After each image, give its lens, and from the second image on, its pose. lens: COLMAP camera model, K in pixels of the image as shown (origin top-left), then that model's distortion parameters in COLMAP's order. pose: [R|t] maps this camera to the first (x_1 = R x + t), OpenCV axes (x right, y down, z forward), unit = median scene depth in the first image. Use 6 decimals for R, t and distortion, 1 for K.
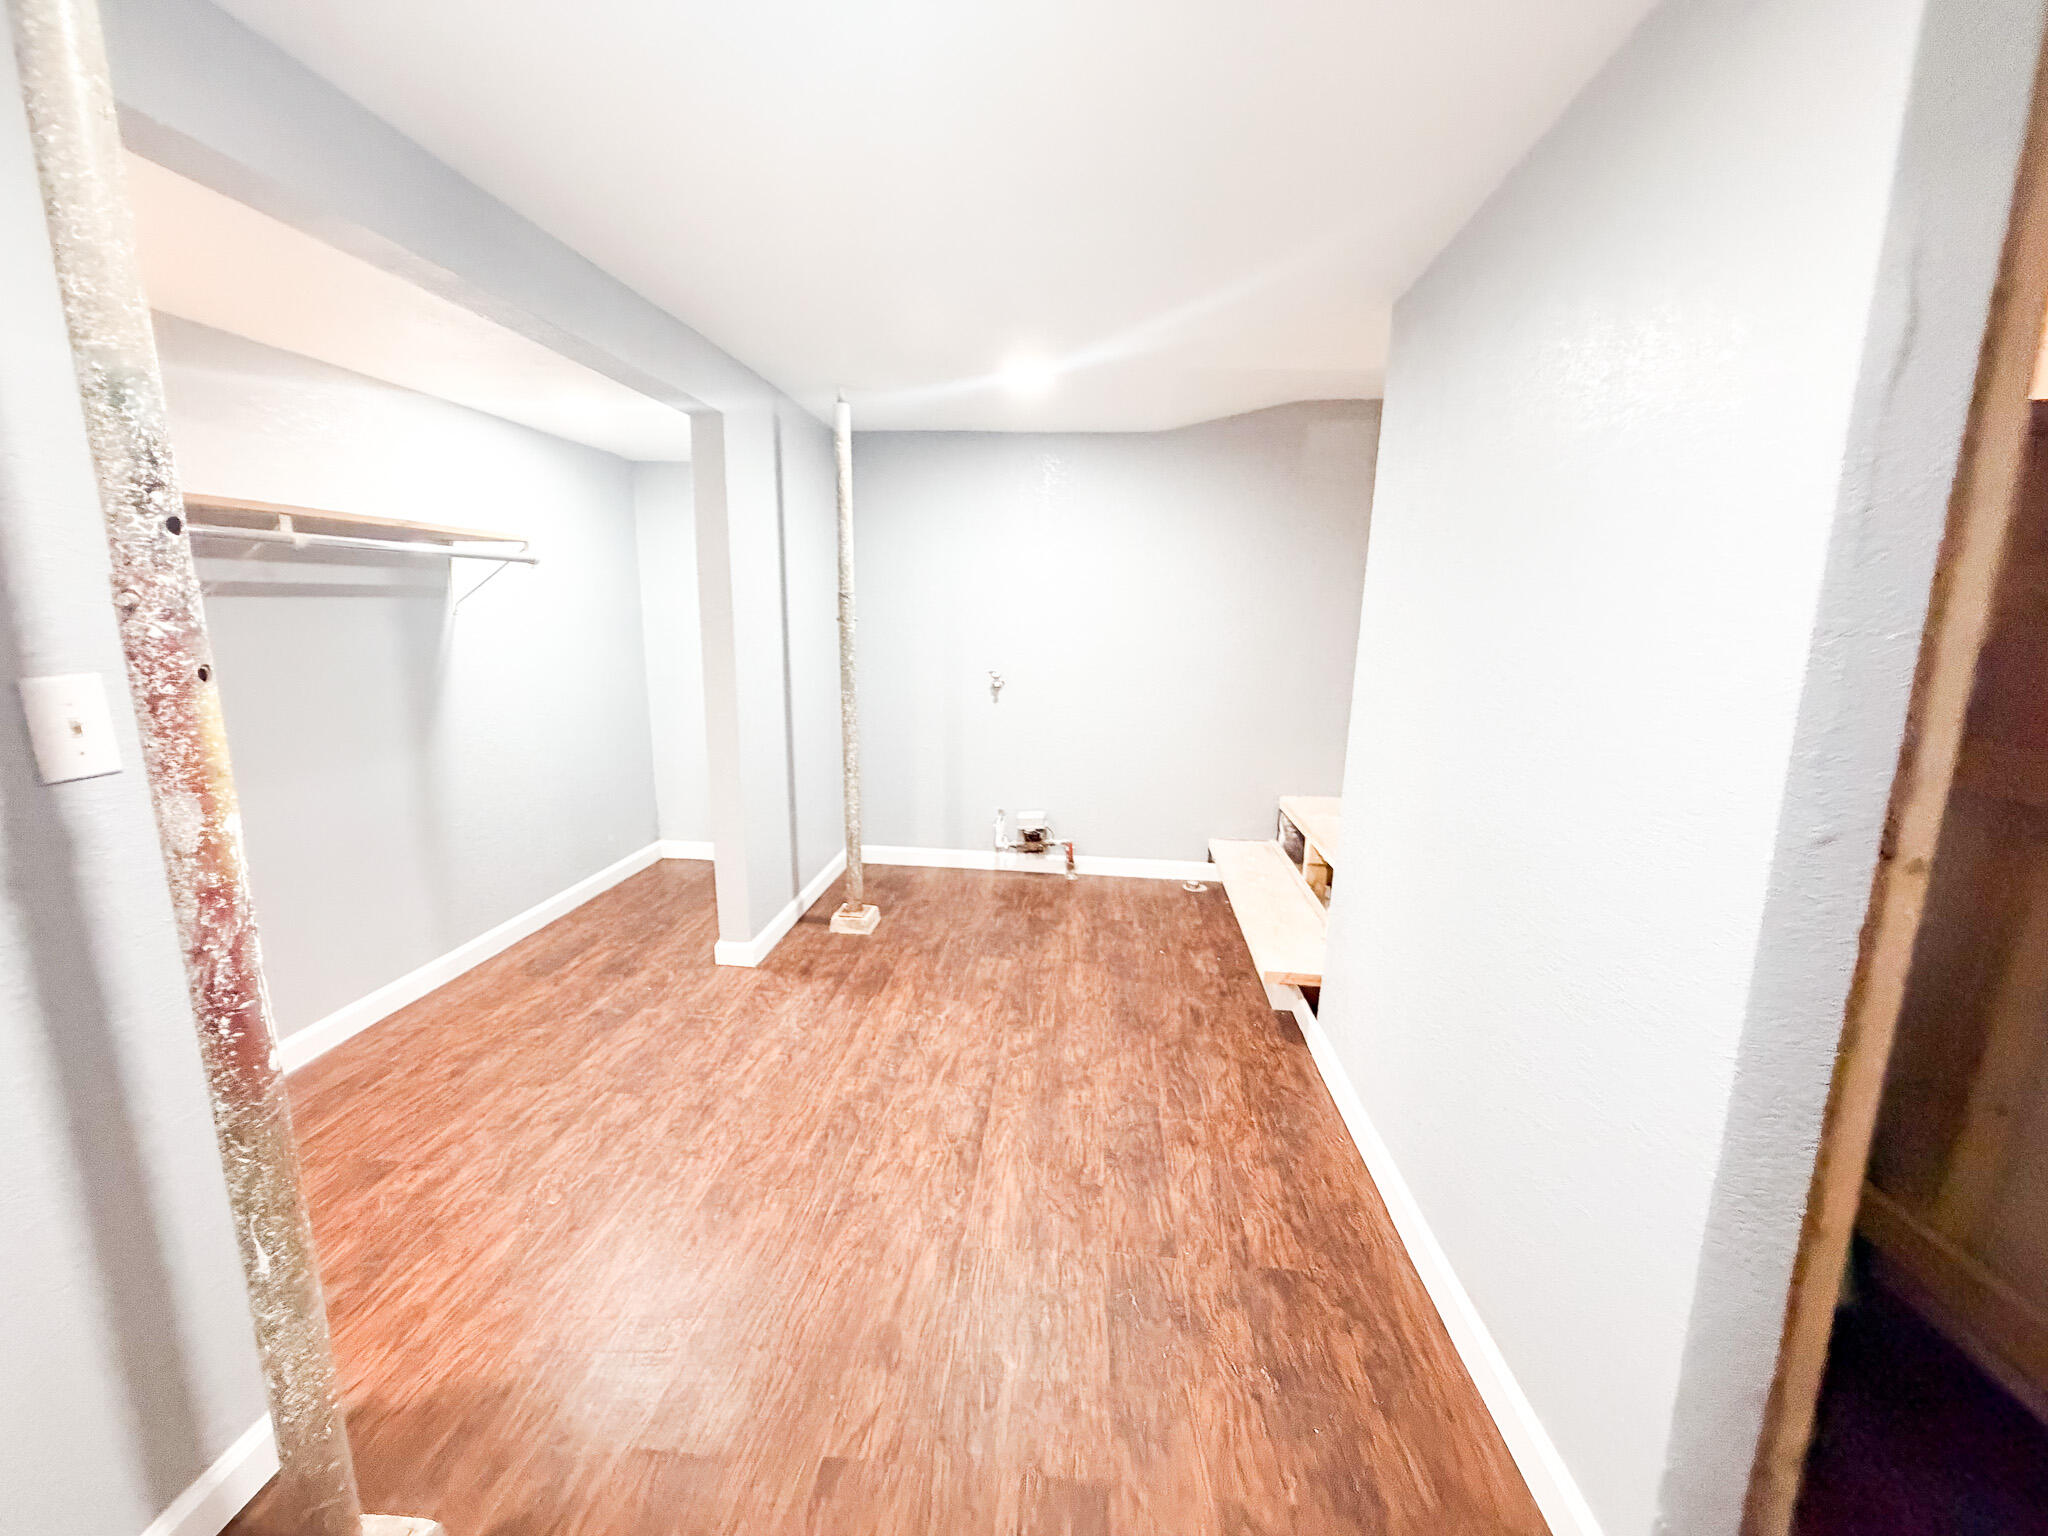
lens RADIAL K [[813.6, 0, 1033.4], [0, 813.6, 752.0], [0, 0, 1]] dist [0.001159, 0.000290]
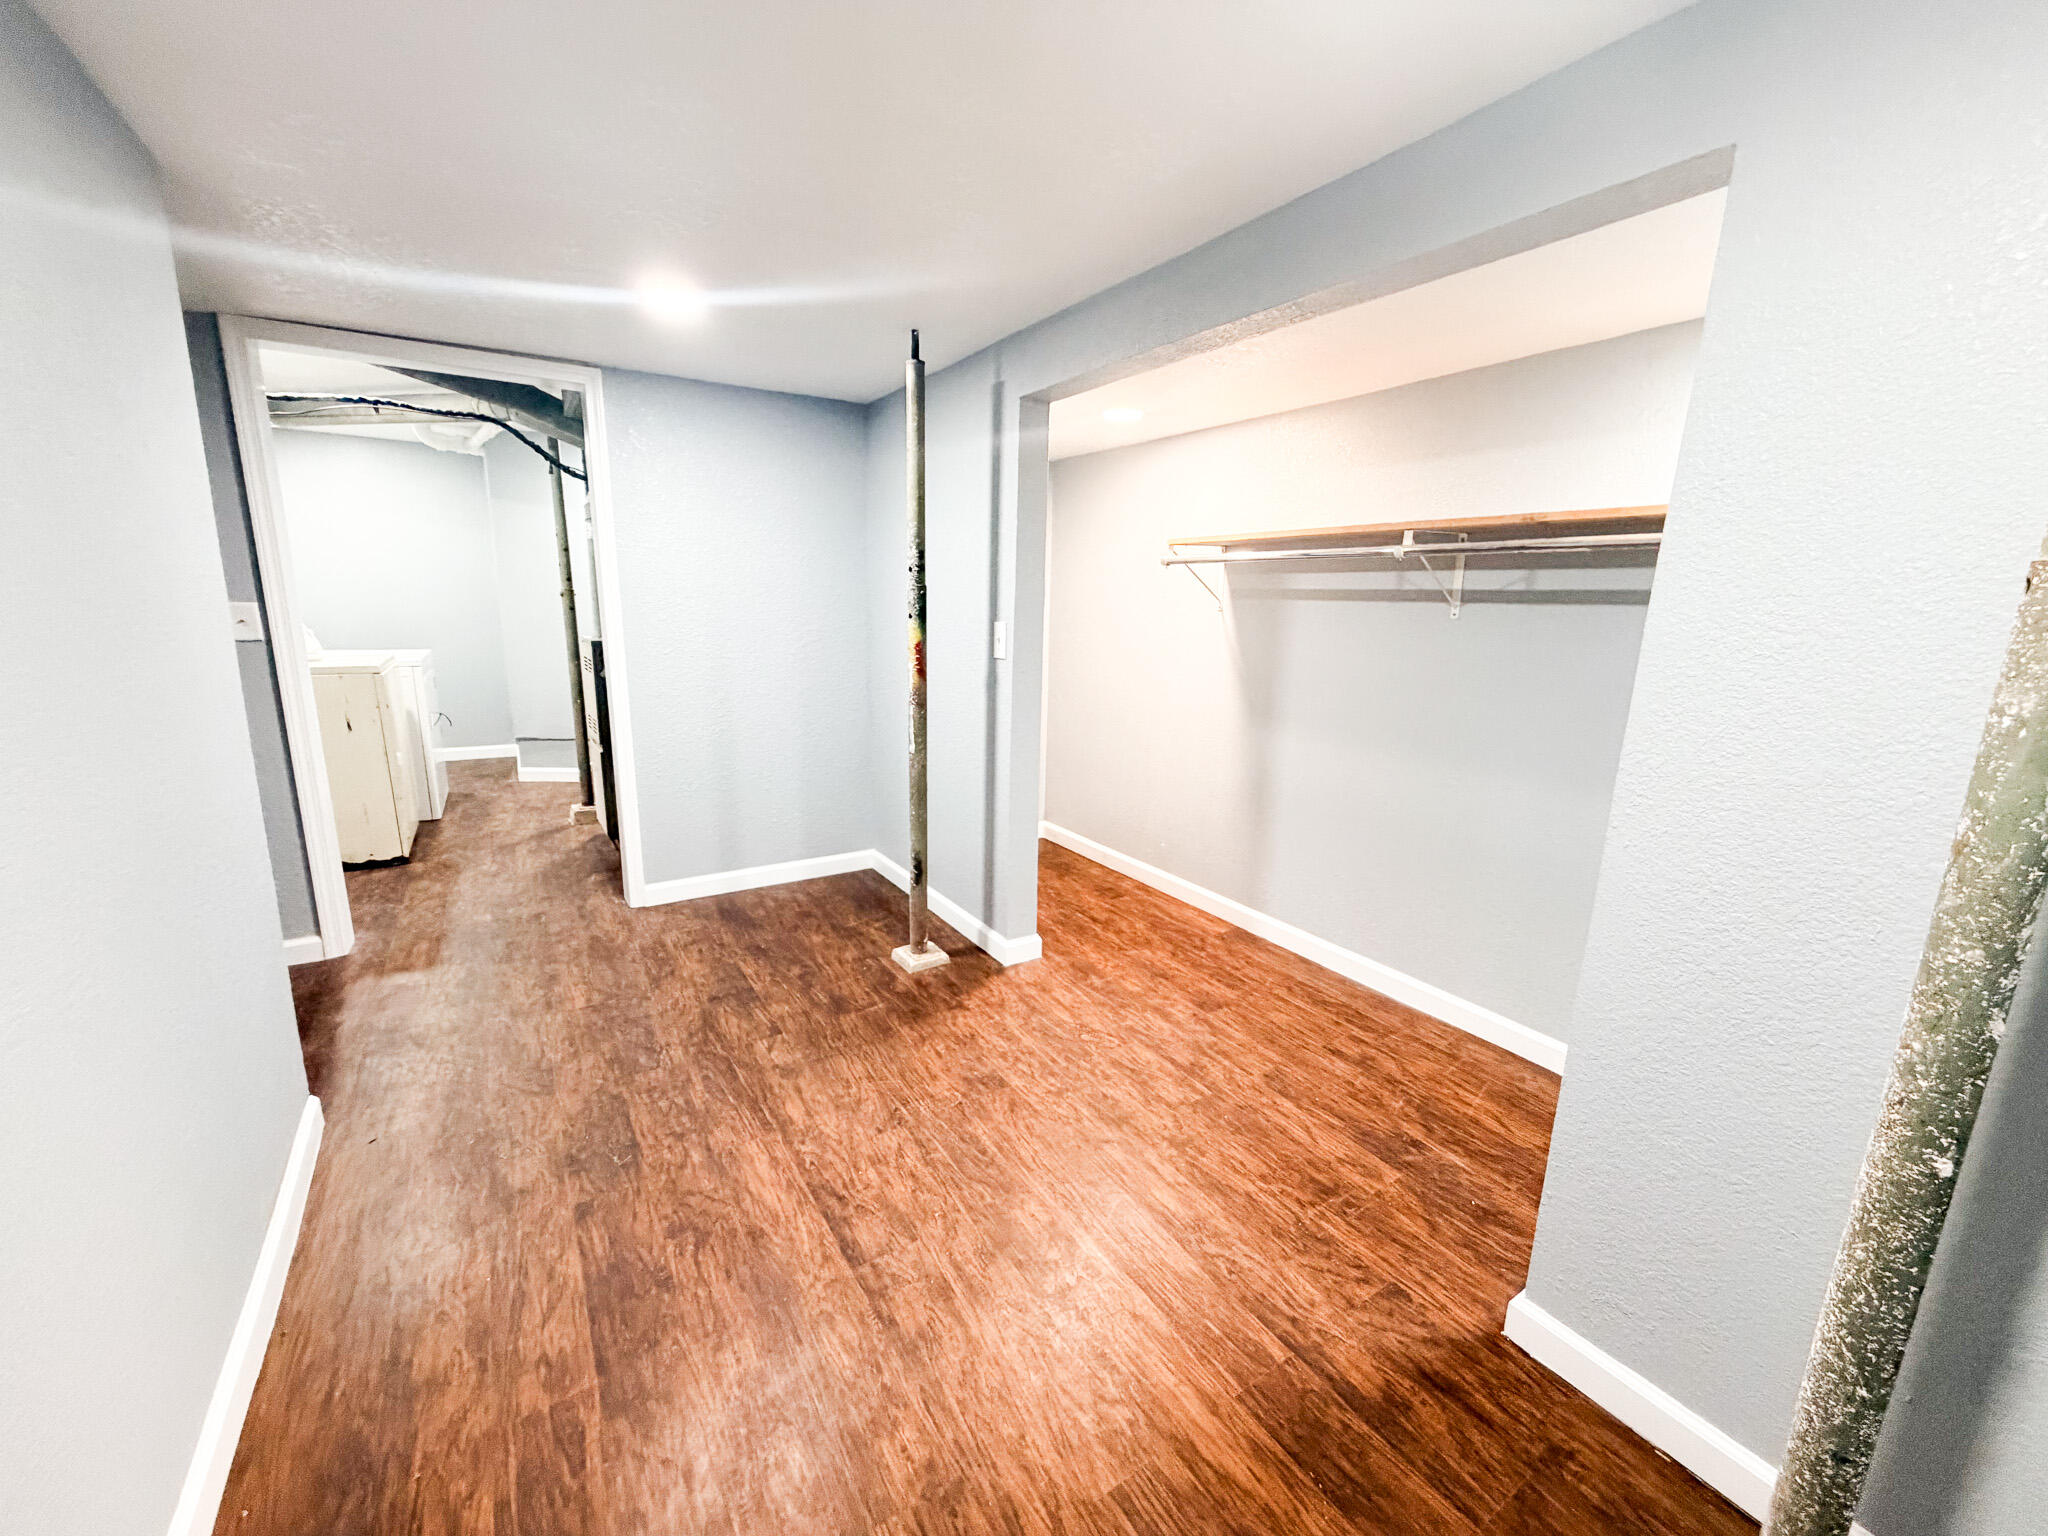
lens RADIAL K [[813.6, 0, 1022.1], [0, 813.6, 780.9], [0, 0, 1]] dist [0.001159, 0.000290]
pose [[-0.799954, 0.105285, -0.590752, 0.215371], [-0.135229, 0.927531, 0.348424, -0.258868], [0.584625, 0.358610, -0.727745, 1.479275]]
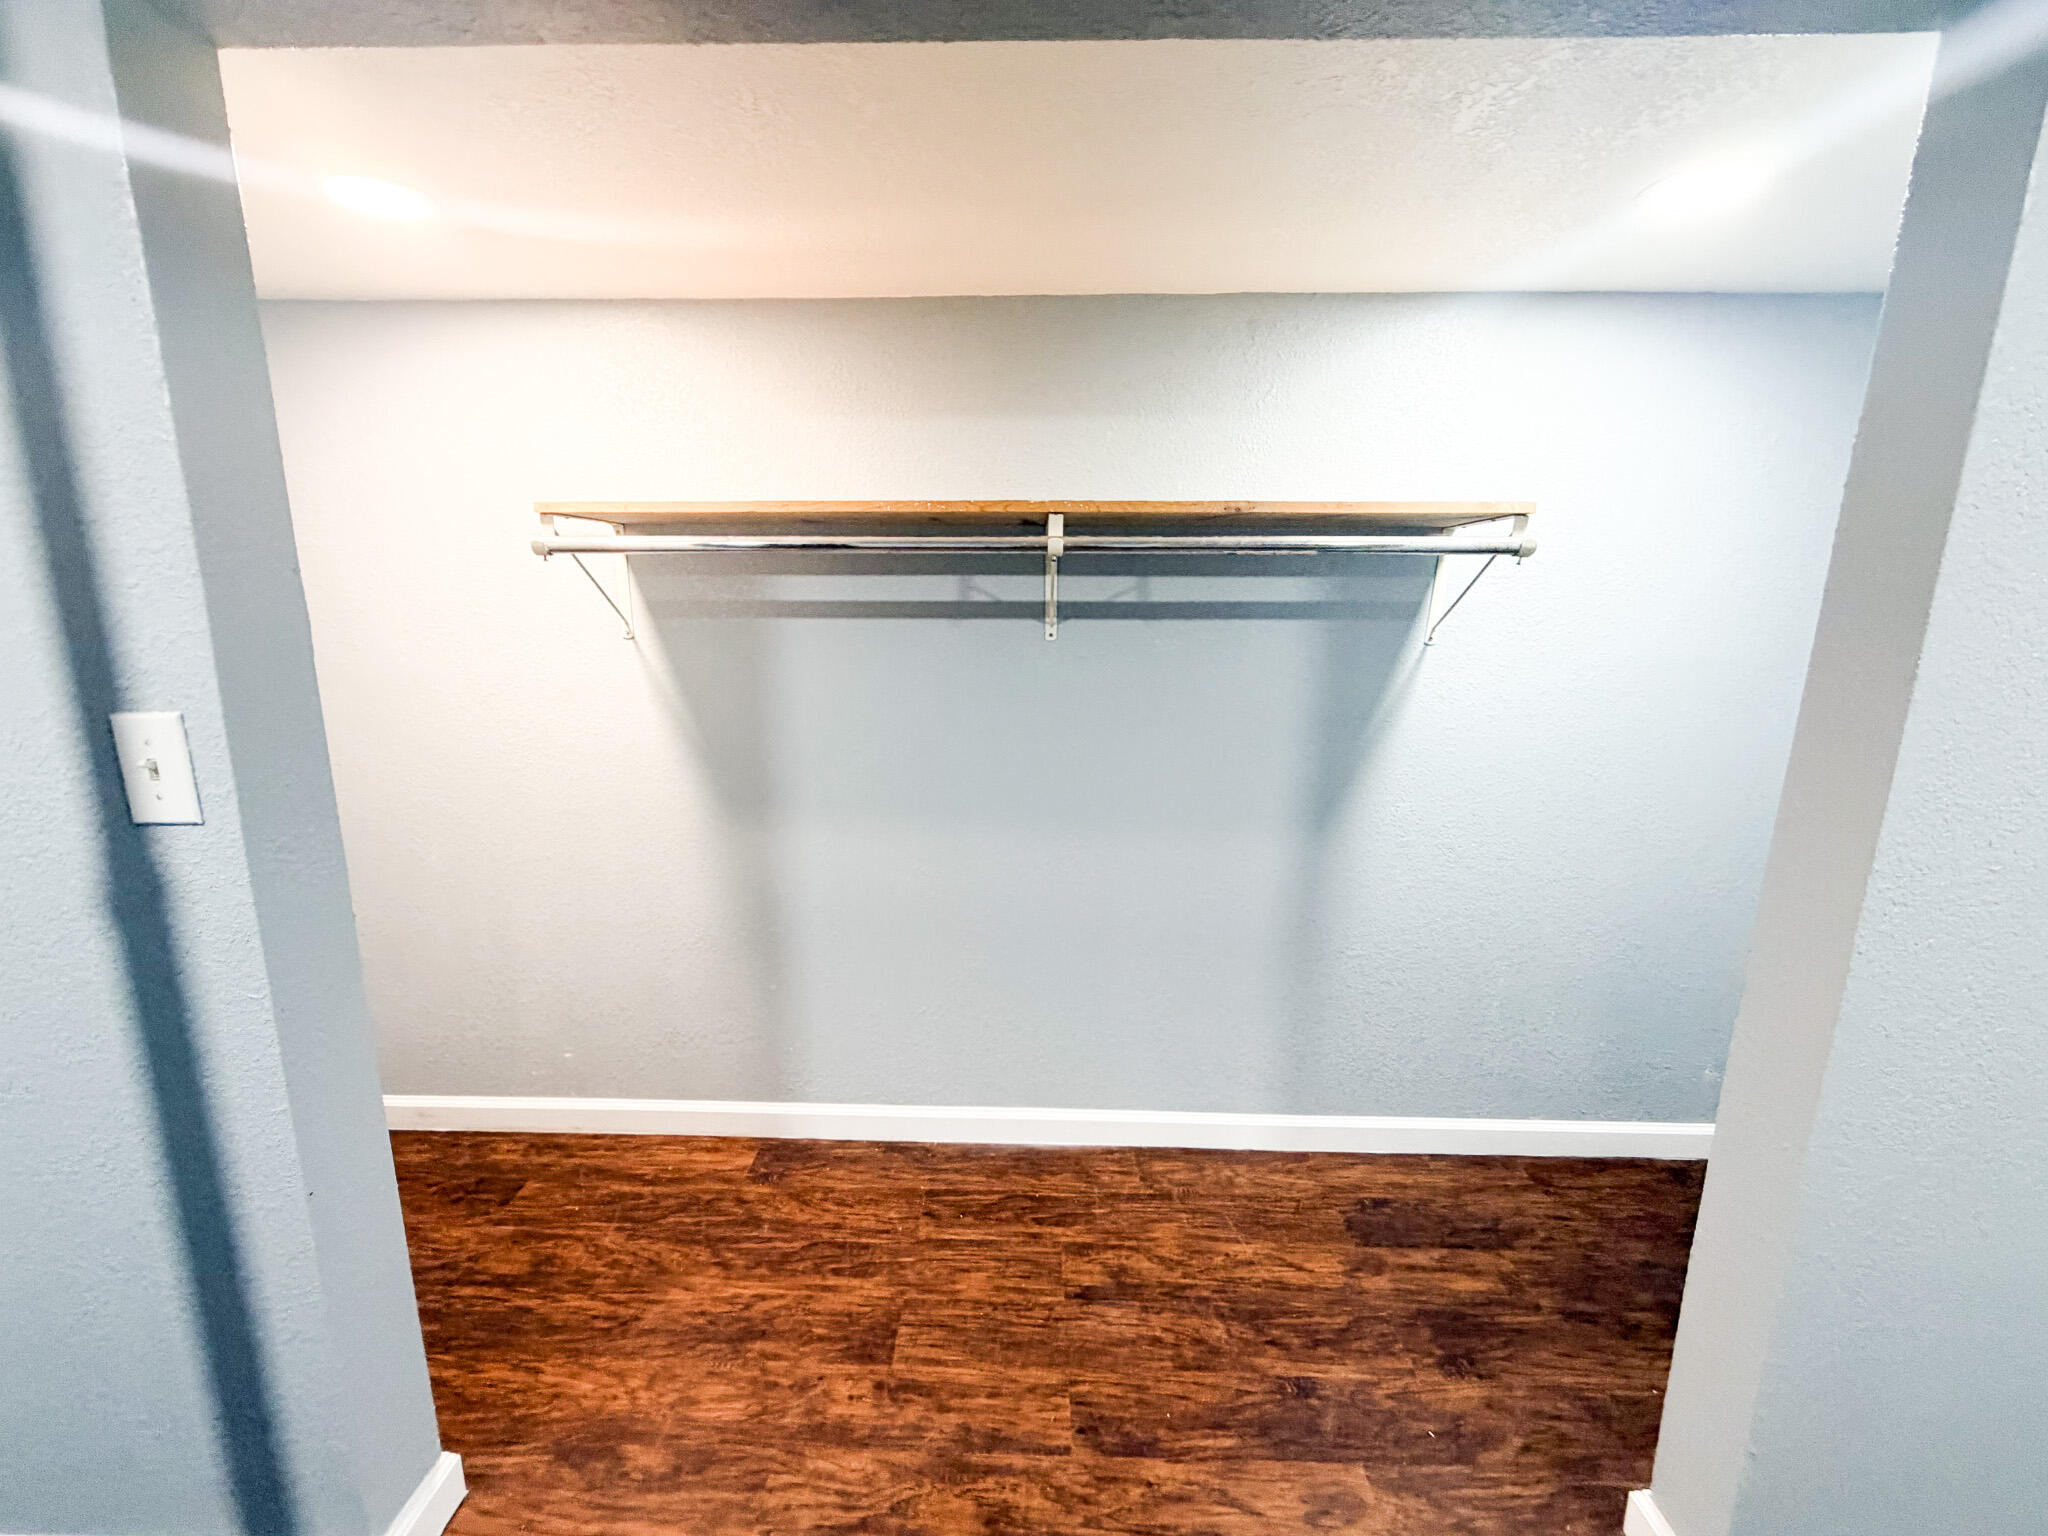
lens RADIAL K [[813.6, 0, 1004.7], [0, 813.6, 767.7], [0, 0, 1]] dist [0.001159, 0.000290]
pose [[0.046528, 0.179410, -0.982673, -0.107512], [-0.180758, 0.969011, 0.168357, -0.161226], [0.982426, 0.169793, 0.077516, 0.841116]]
